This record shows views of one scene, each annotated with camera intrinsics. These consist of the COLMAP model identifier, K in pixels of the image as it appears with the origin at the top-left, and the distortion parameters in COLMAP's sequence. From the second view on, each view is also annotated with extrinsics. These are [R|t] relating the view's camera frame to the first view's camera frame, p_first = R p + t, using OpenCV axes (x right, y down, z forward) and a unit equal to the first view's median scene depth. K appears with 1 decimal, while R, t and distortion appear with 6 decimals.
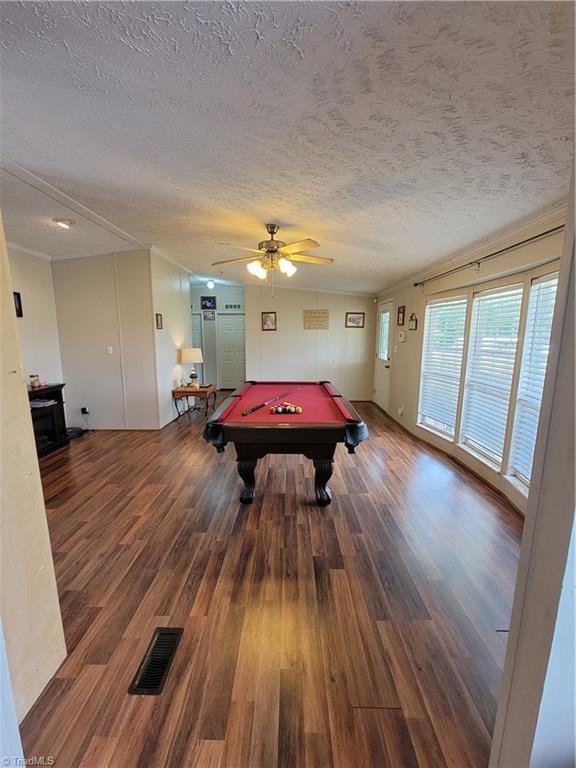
lens RADIAL K [[312.4, 0, 287.5], [0, 312.4, 381.7], [0, 0, 1]] dist [-0.001210, 0.000081]
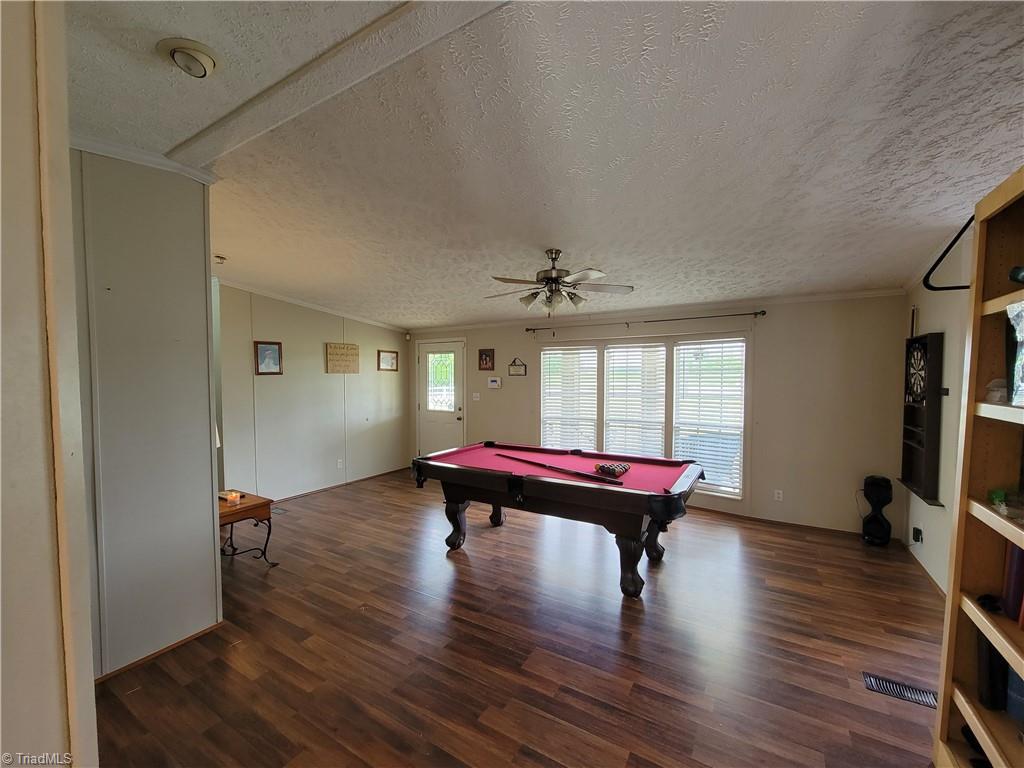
lens RADIAL K [[416.5, 0, 509.0], [0, 416.5, 391.1], [0, 0, 1]] dist [-0.001210, 0.000081]
pose [[0.506712, -0.031426, 0.861543, -0.485591], [0.133214, 0.990187, -0.042230, -0.049149], [-0.851761, 0.136168, 0.505926, 0.277238]]
